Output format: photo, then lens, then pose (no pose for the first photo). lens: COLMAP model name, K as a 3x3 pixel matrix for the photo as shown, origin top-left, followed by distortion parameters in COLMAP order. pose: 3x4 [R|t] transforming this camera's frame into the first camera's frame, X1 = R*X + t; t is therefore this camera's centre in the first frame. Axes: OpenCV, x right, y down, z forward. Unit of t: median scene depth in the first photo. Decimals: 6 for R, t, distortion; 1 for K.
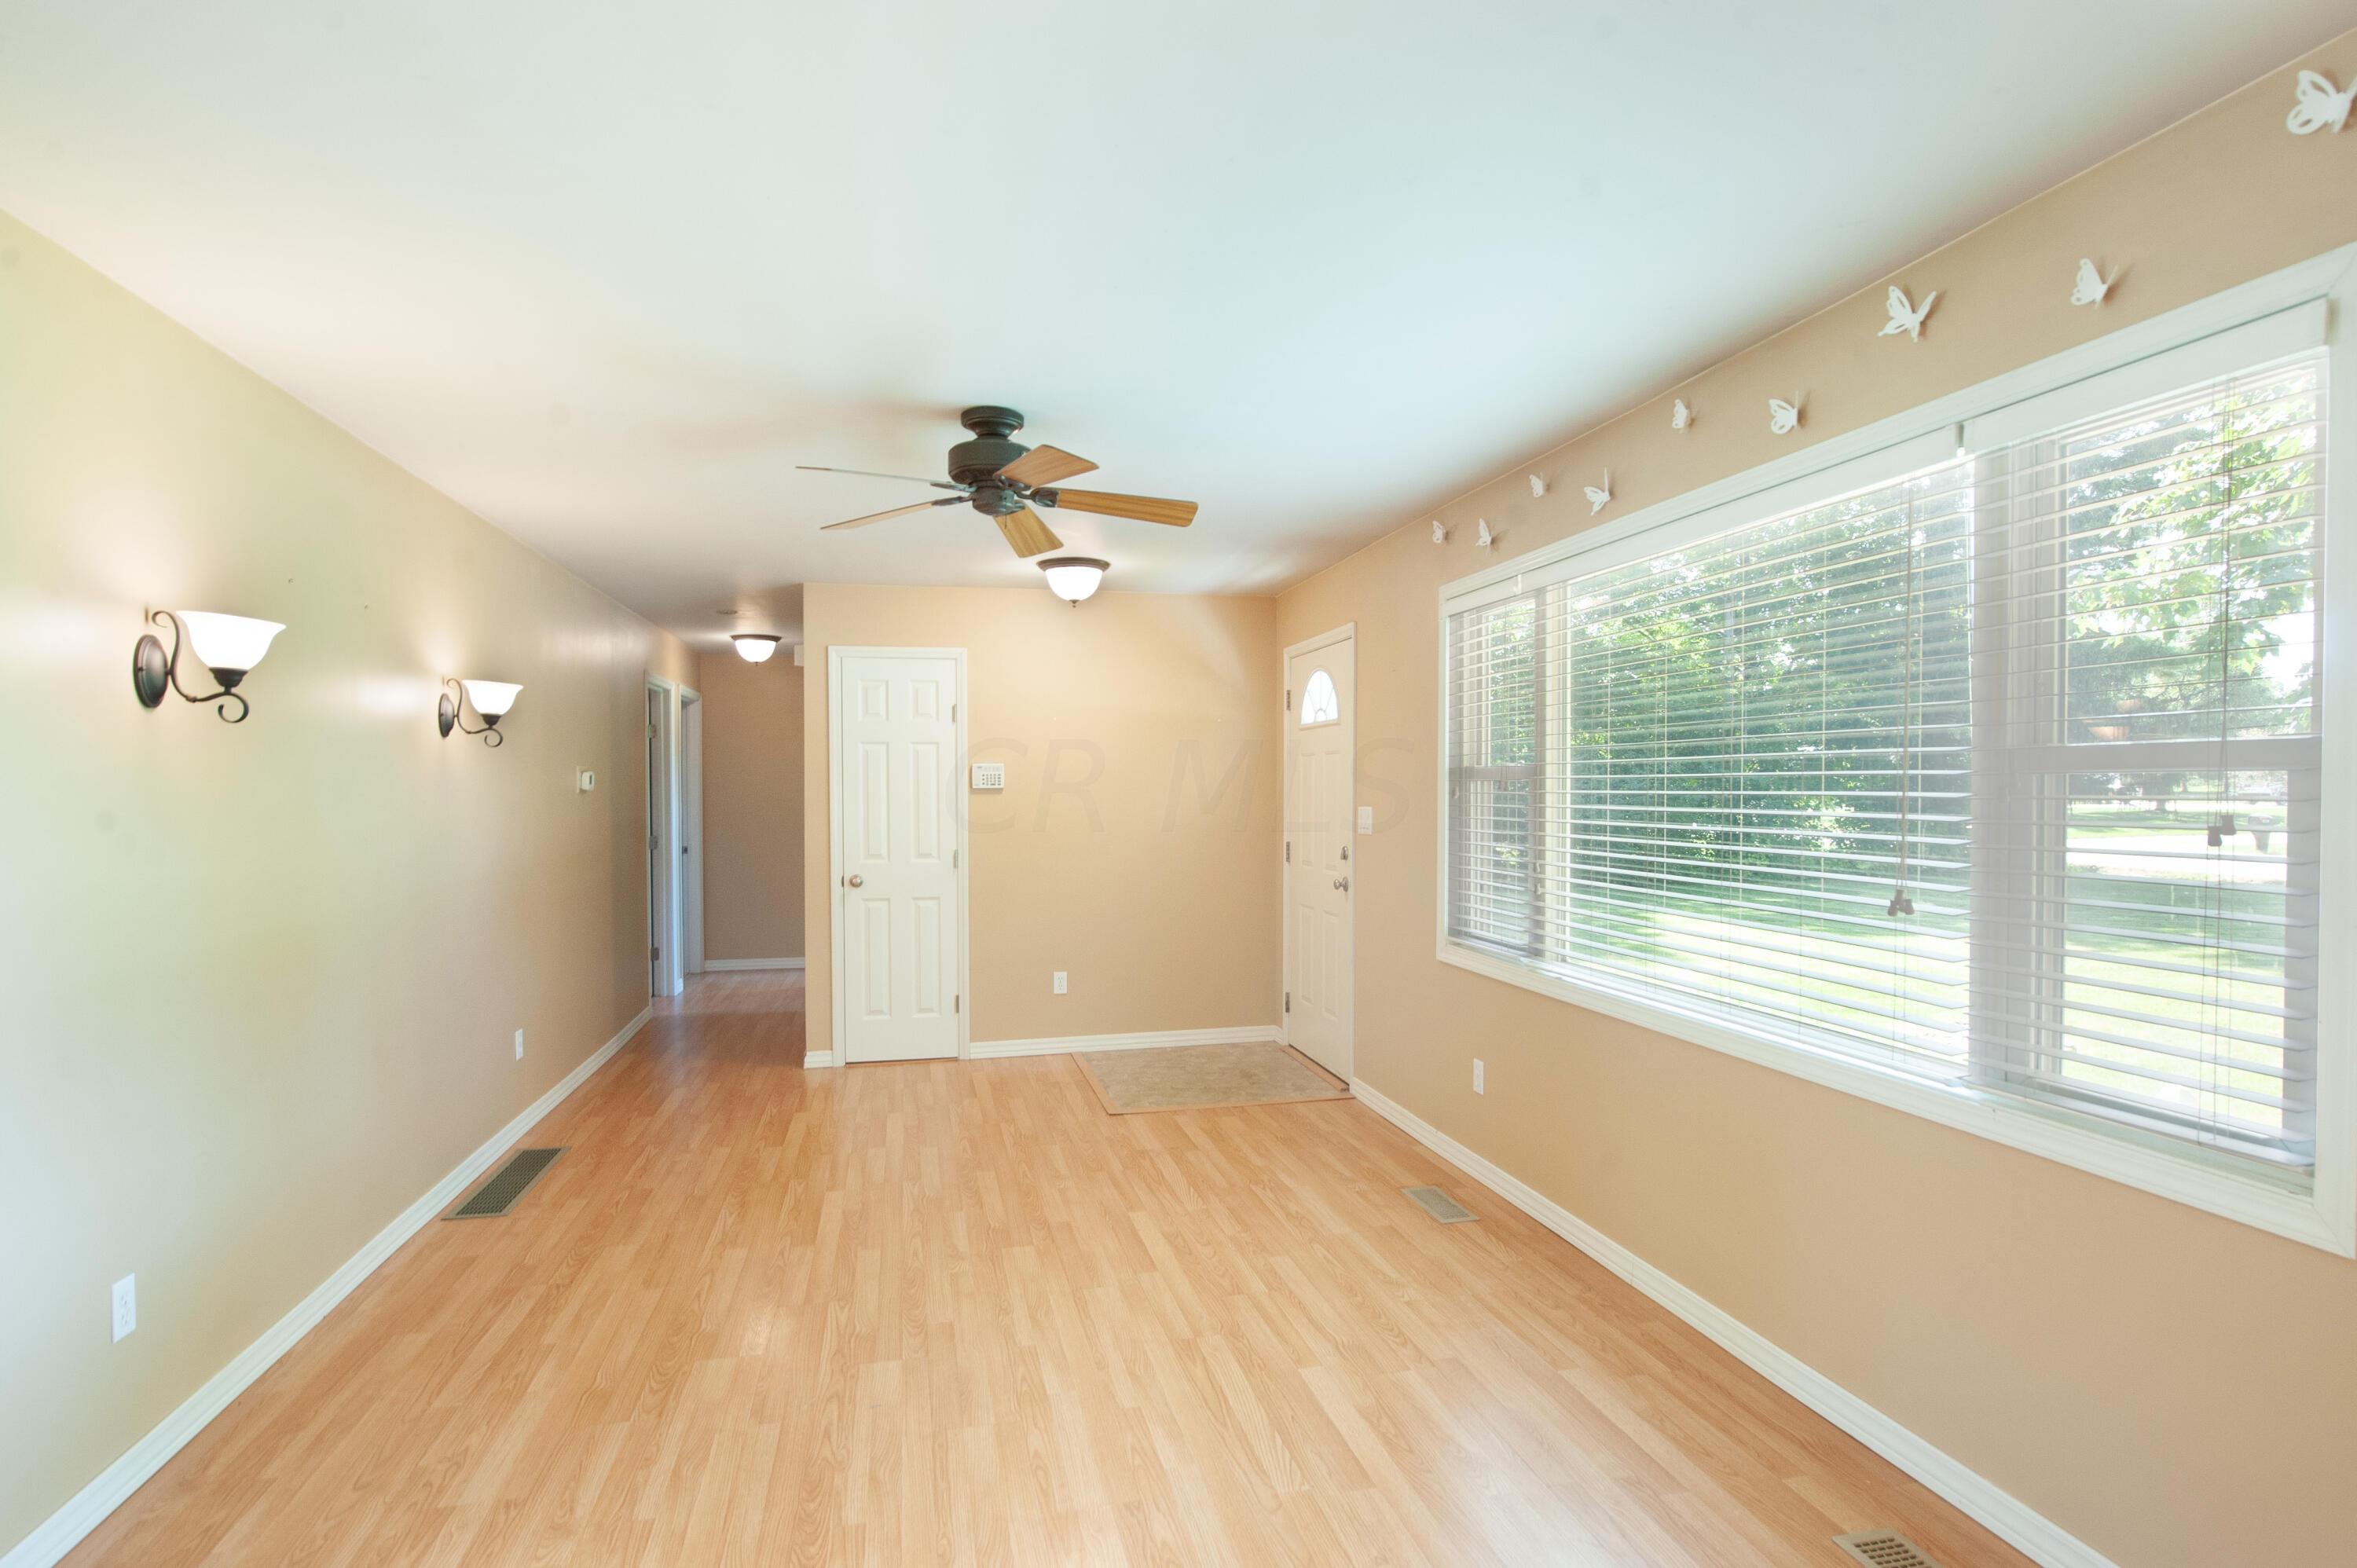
lens RADIAL K [[1230.4, 0, 1171.2], [0, 1230.4, 819.1], [0, 0, 1]] dist [-0.012187, -0.002279]
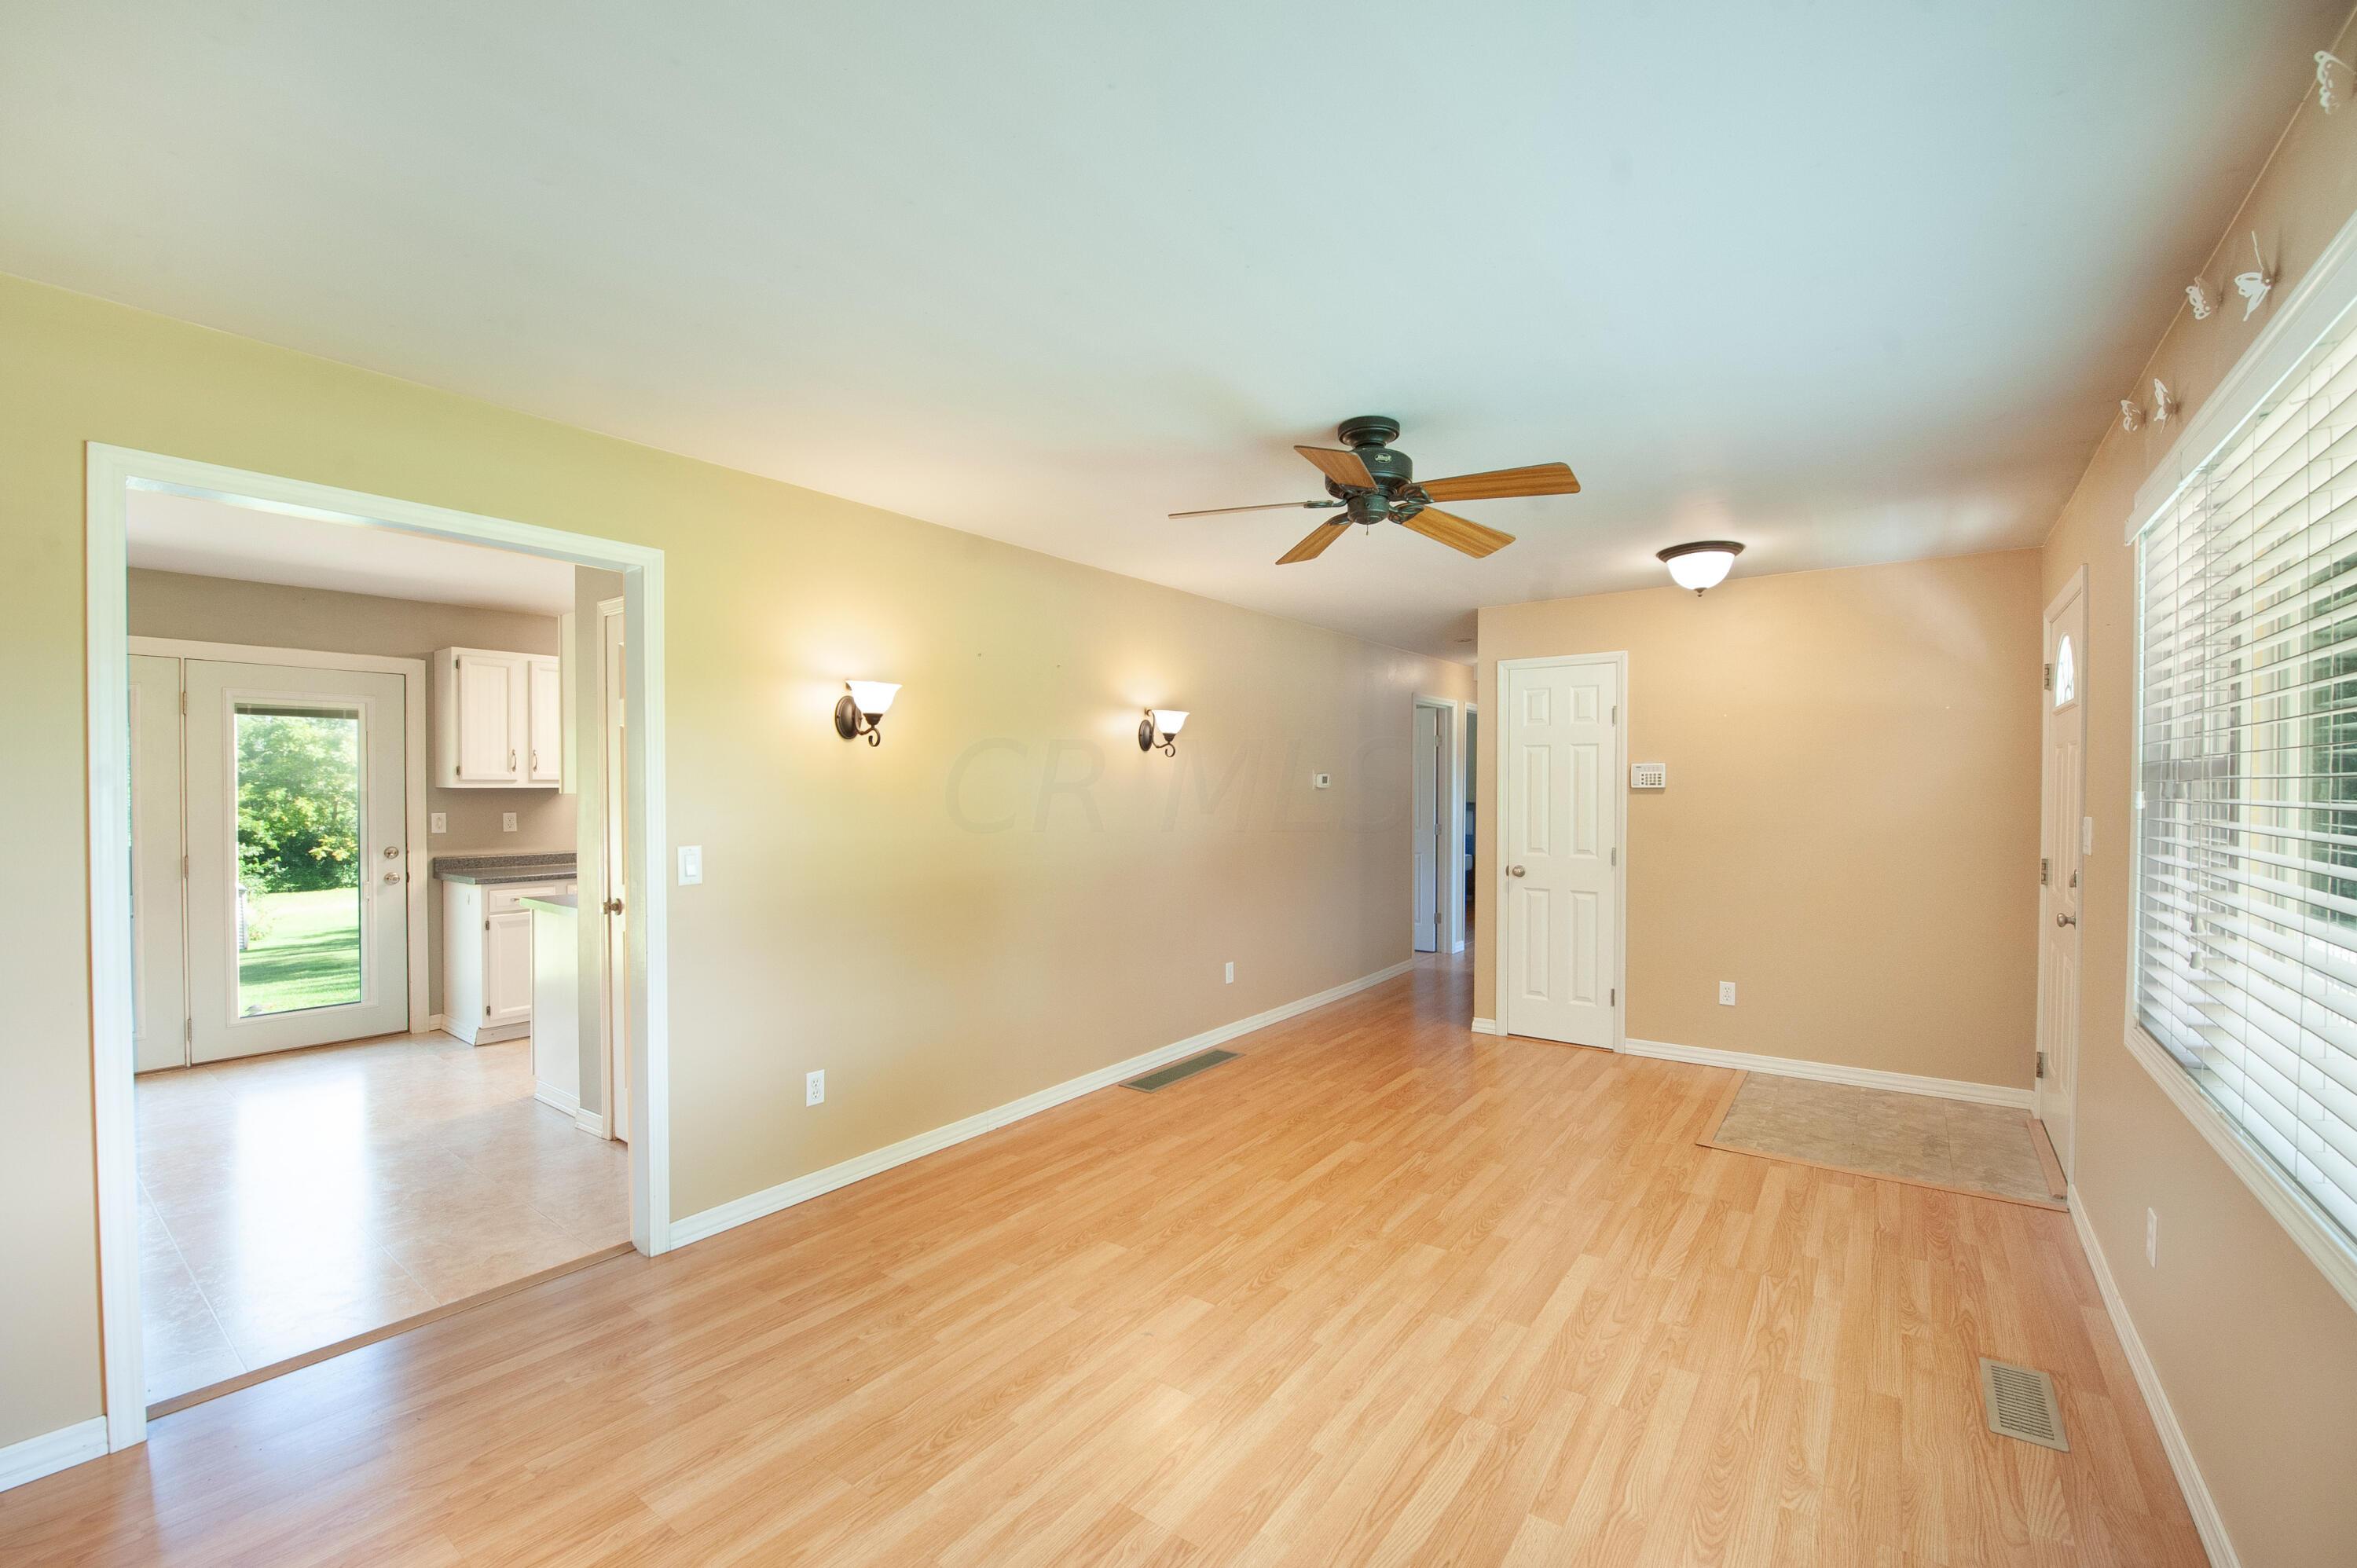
lens RADIAL K [[973.2, 0, 1166.9], [0, 973.2, 798.9], [0, 0, 1]] dist [-0.019031, -0.002144]
pose [[0.649361, 0.014228, -0.760348, 0.293677], [-0.021582, 0.999767, 0.000276, -0.011391], [0.760174, 0.016231, 0.649516, 0.280143]]
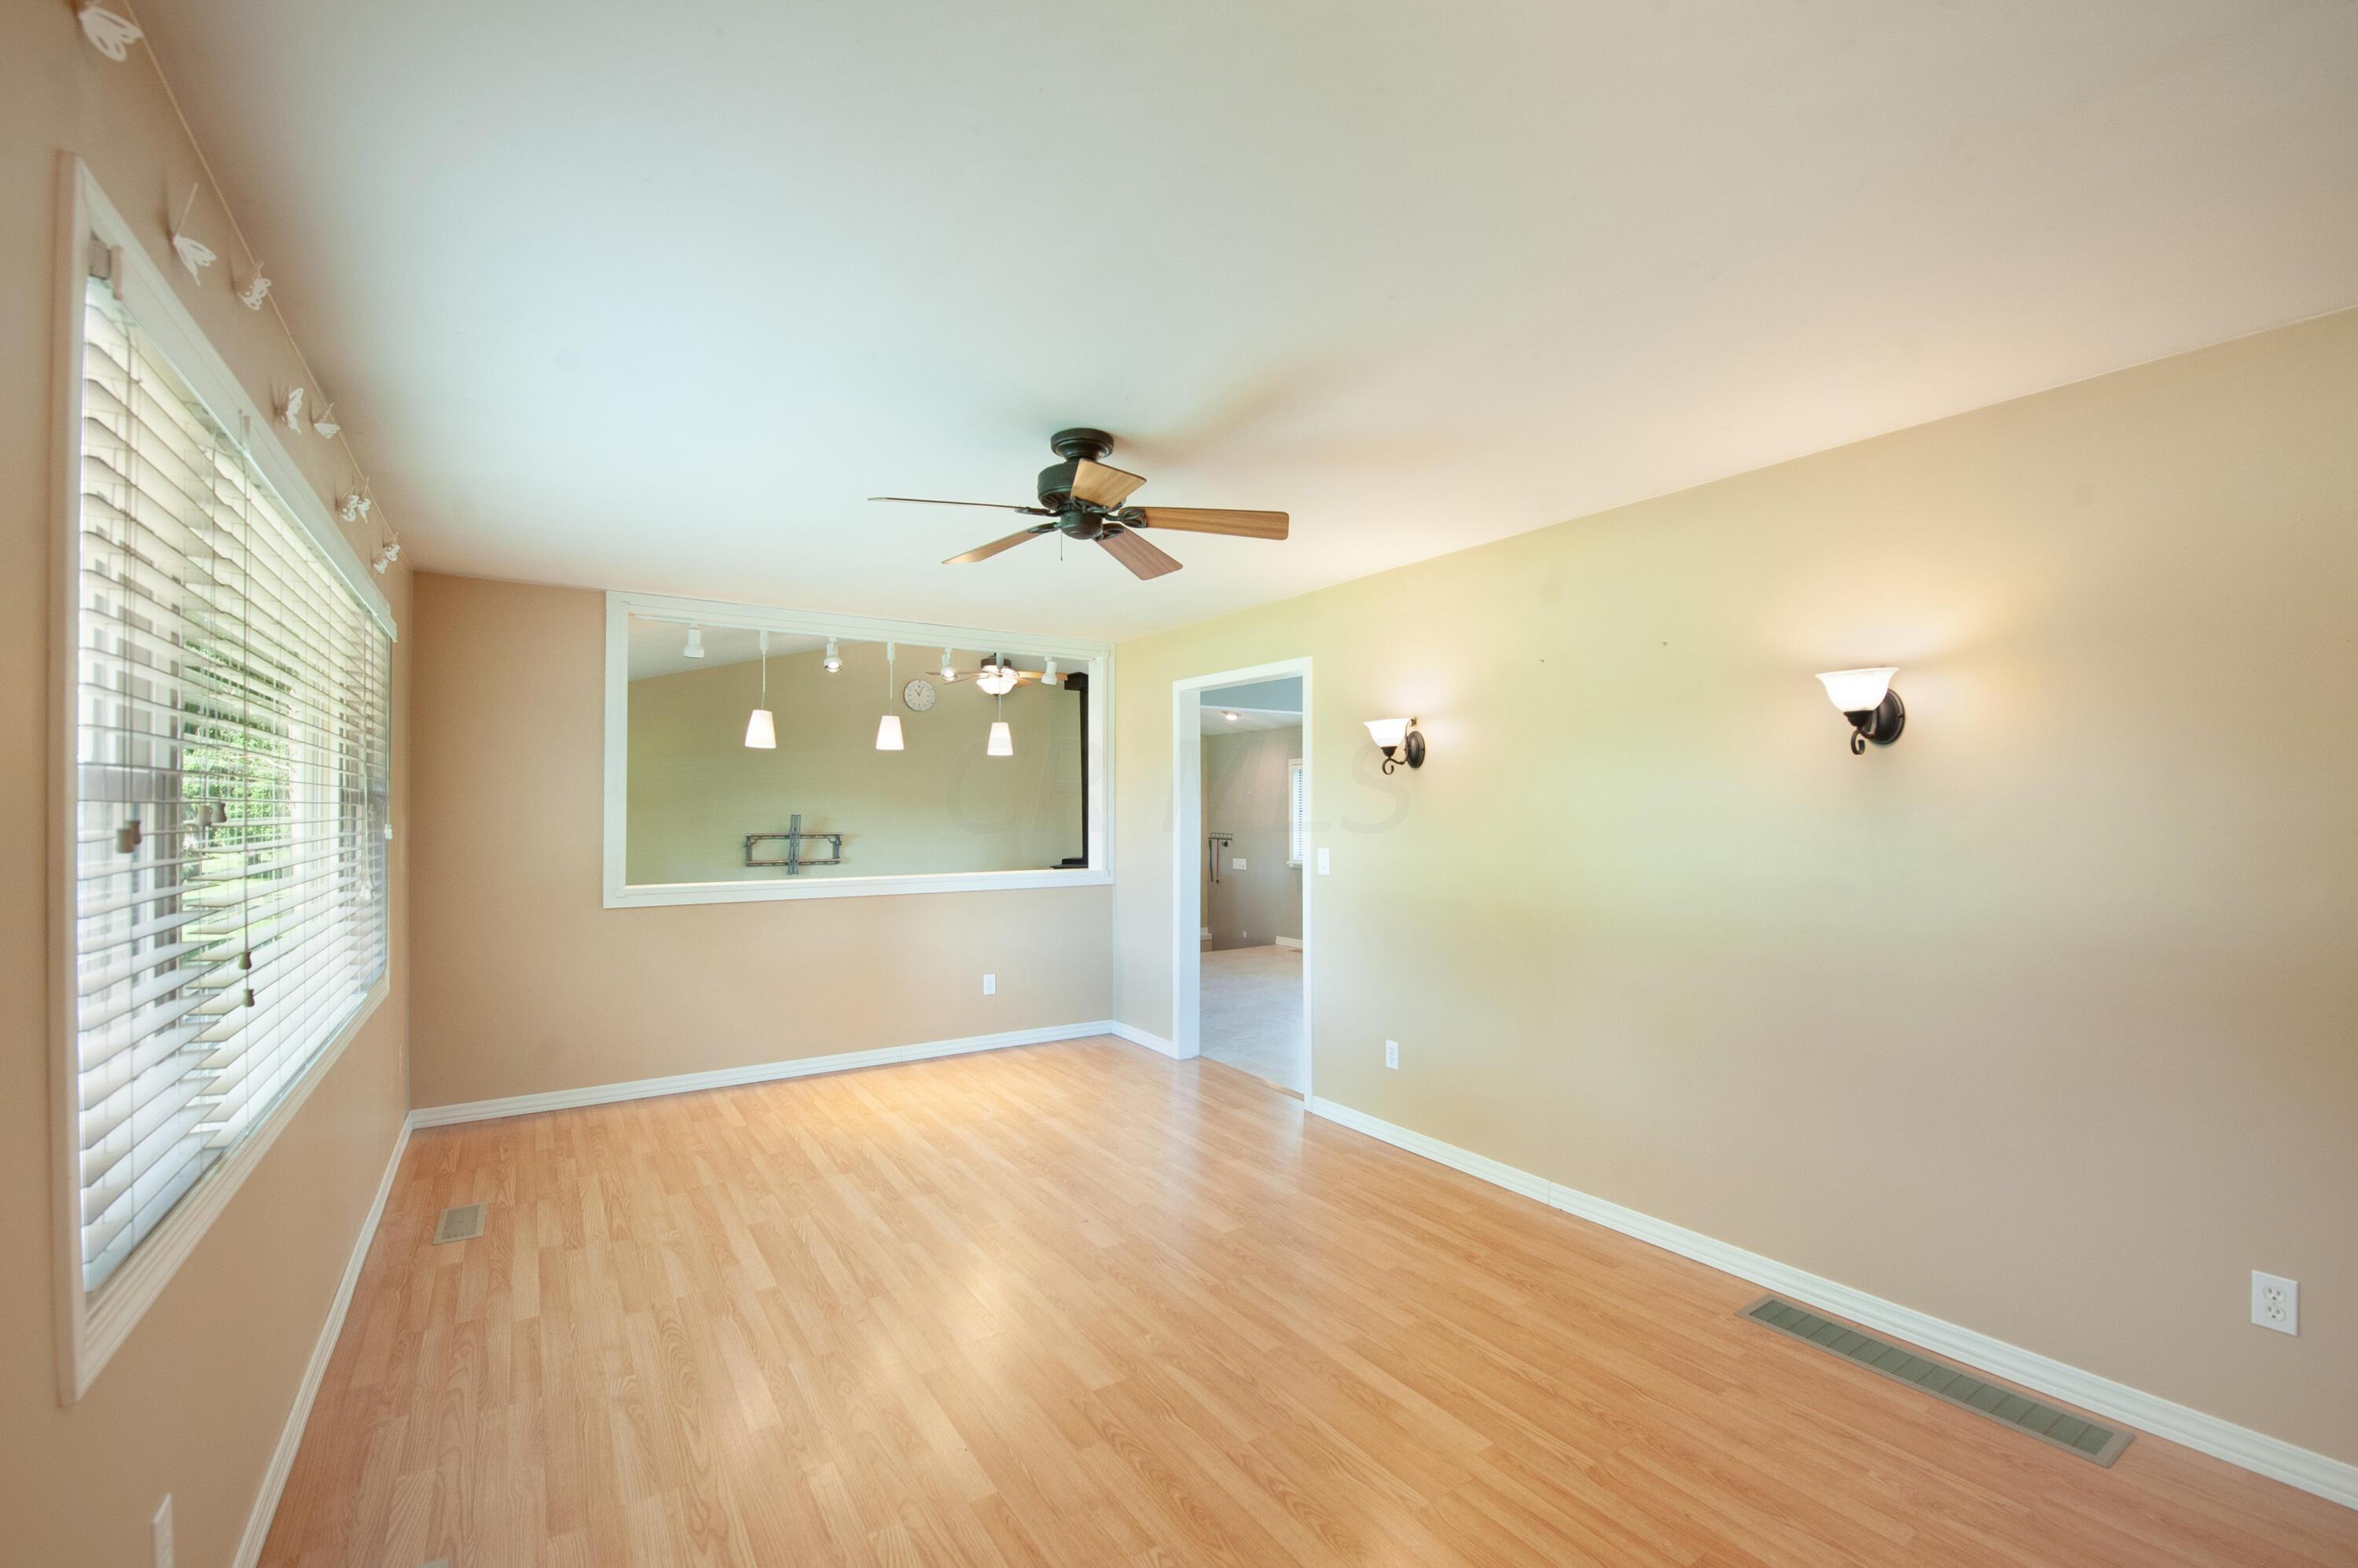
lens RADIAL K [[973.6, 0, 1184.5], [0, 973.6, 797.5], [0, 0, 1]] dist [-0.019031, -0.002144]
pose [[-0.930687, 0.000116, -0.365817, 0.053745], [-0.006017, 0.999860, 0.015624, -0.040916], [0.365768, 0.016742, -0.930556, 1.422469]]
